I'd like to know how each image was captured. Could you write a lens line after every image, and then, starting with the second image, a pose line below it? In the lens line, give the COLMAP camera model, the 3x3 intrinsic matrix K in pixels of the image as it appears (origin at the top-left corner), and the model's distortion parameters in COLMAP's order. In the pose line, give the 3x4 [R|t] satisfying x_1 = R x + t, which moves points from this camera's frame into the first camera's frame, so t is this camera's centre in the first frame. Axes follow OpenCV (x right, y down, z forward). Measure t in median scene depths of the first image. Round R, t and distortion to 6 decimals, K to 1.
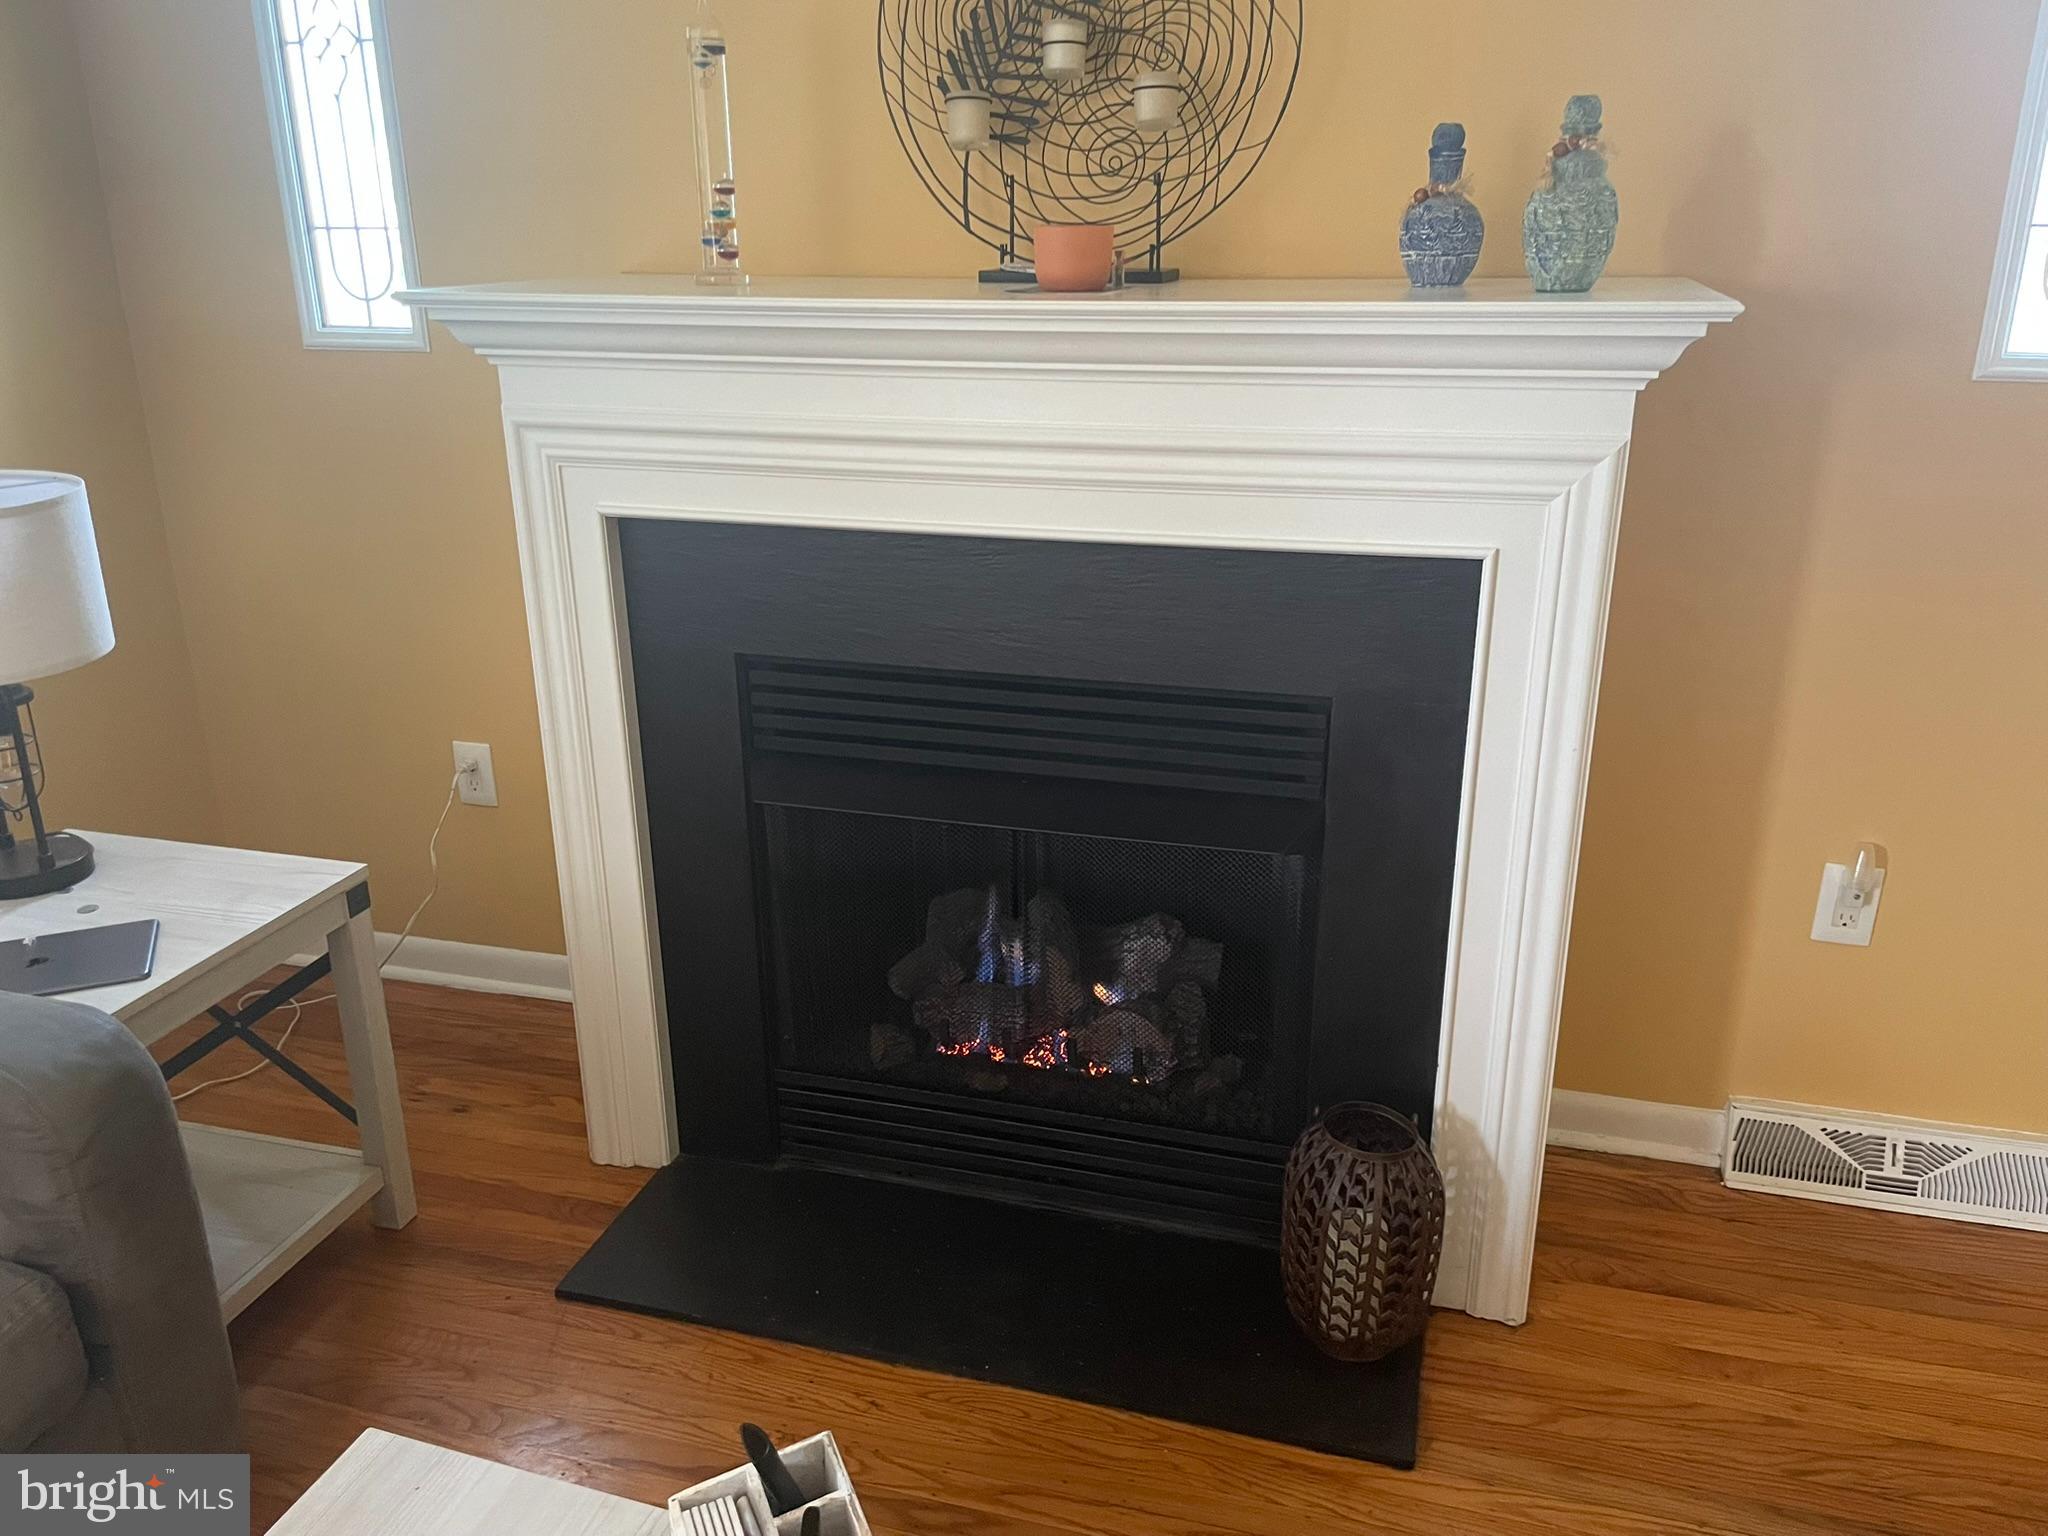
lens RADIAL K [[1552.6, 0, 1027.0], [0, 1552.6, 782.4], [0, 0, 1]] dist [0.009112, -0.009895]
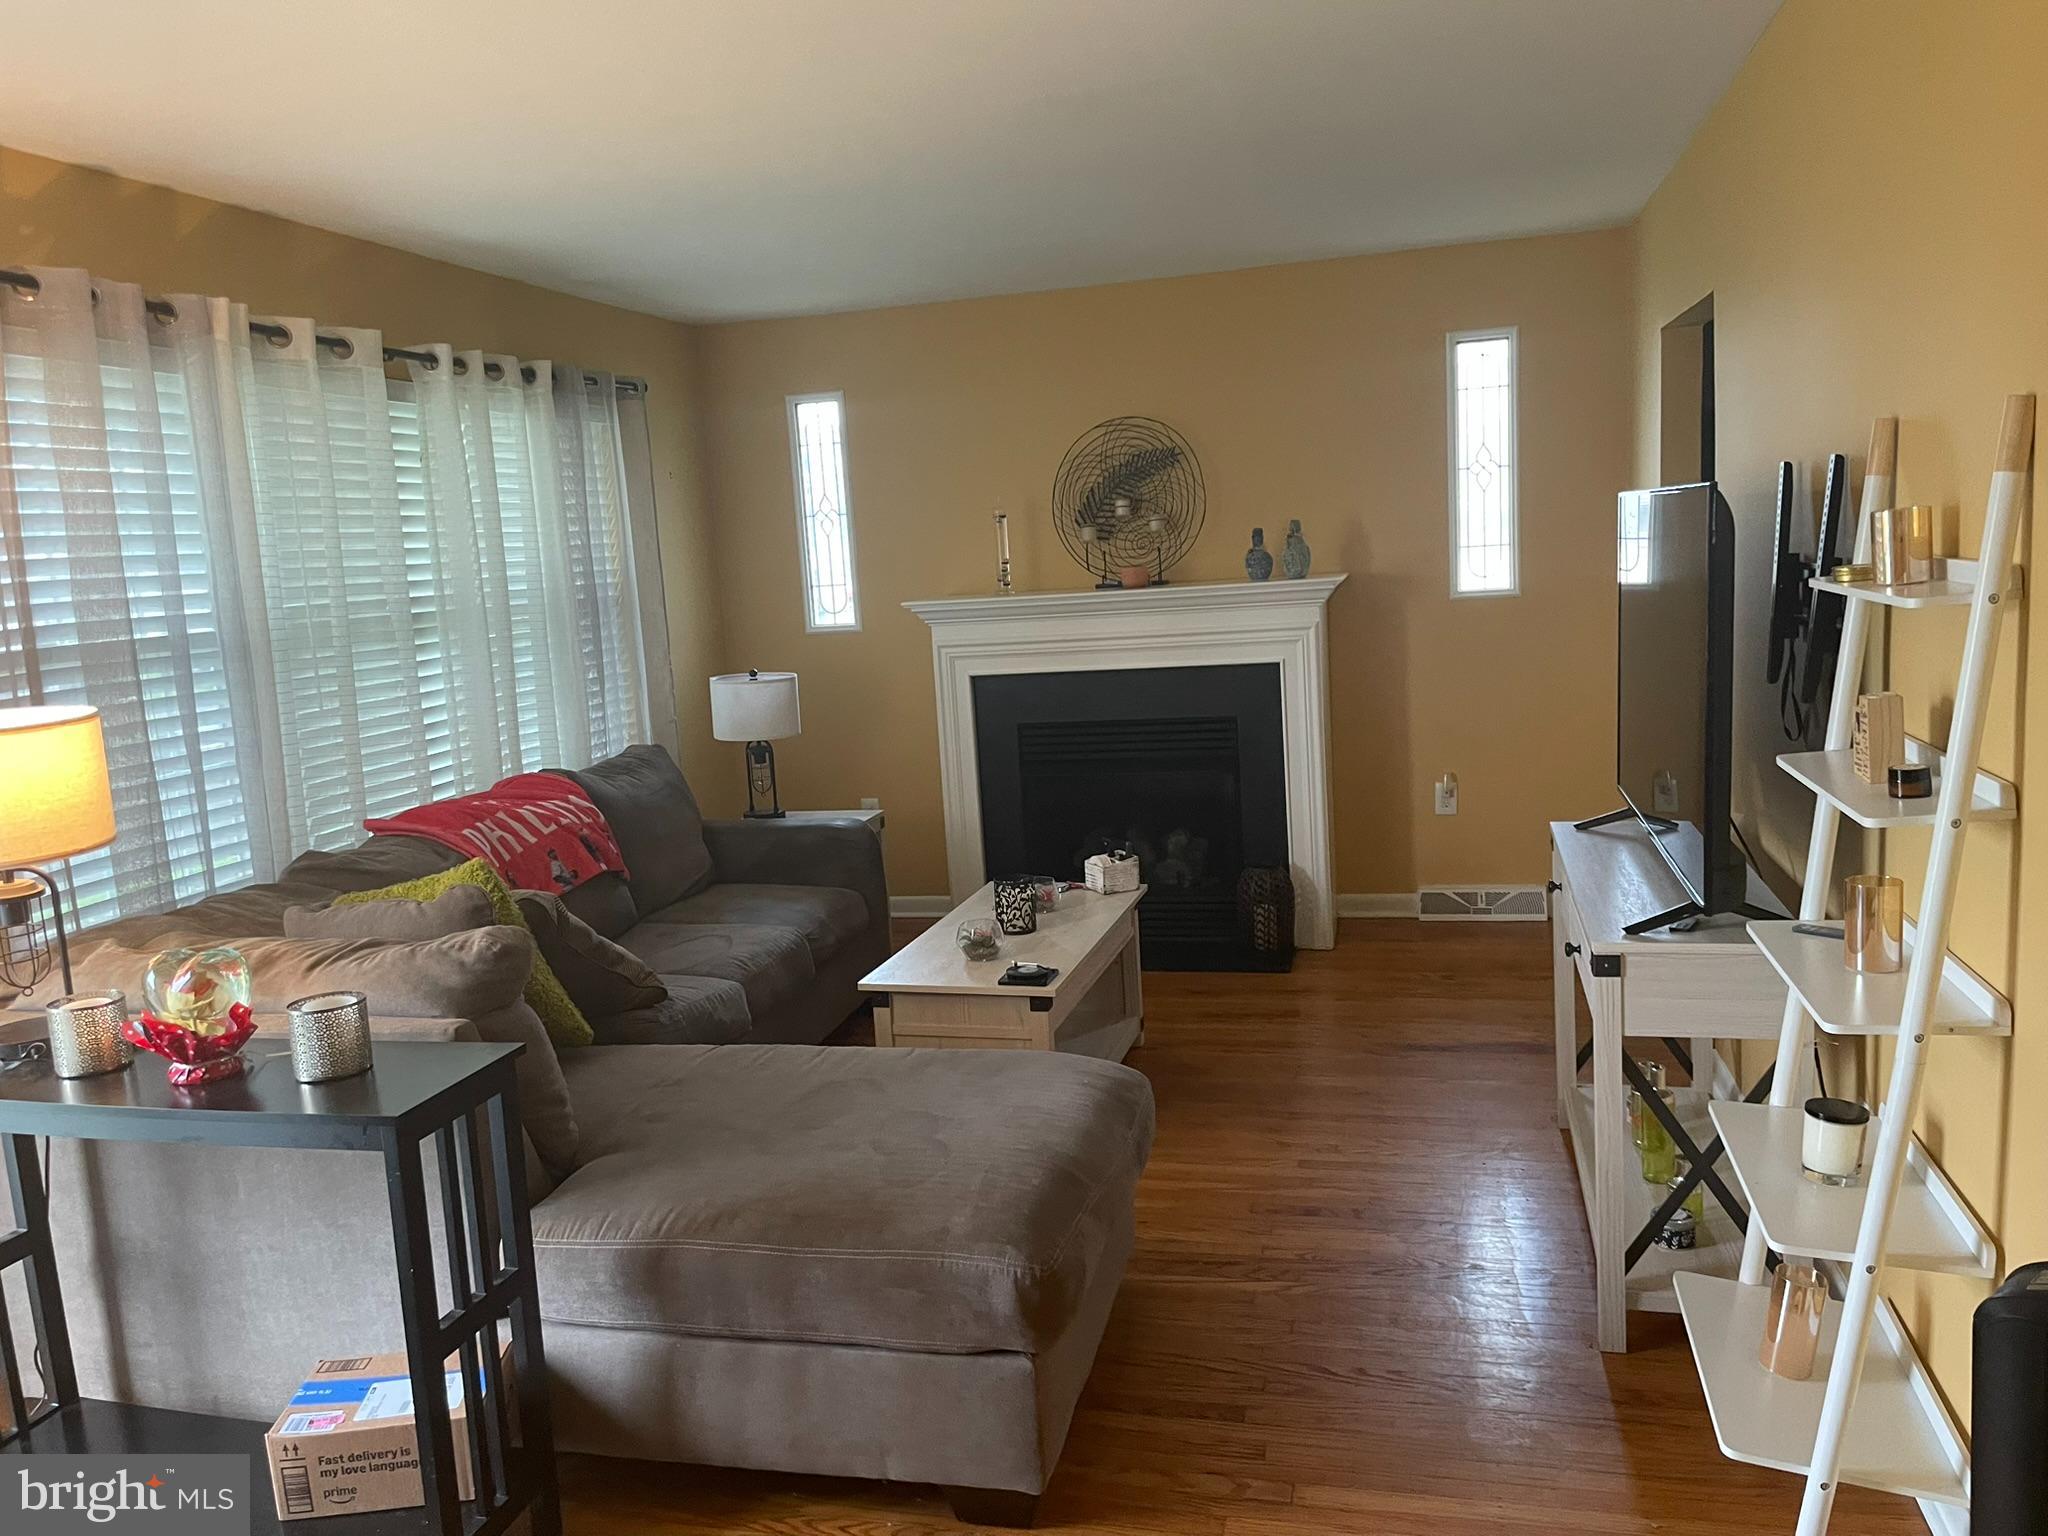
lens RADIAL K [[1552.6, 0, 1020.6], [0, 1552.6, 762.4], [0, 0, 1]] dist [0.009112, -0.009895]
pose [[0.997849, -0.060375, 0.025541, -0.258206], [0.064495, 0.973923, -0.217517, 0.574658], [-0.011743, 0.218696, 0.975722, -1.634437]]
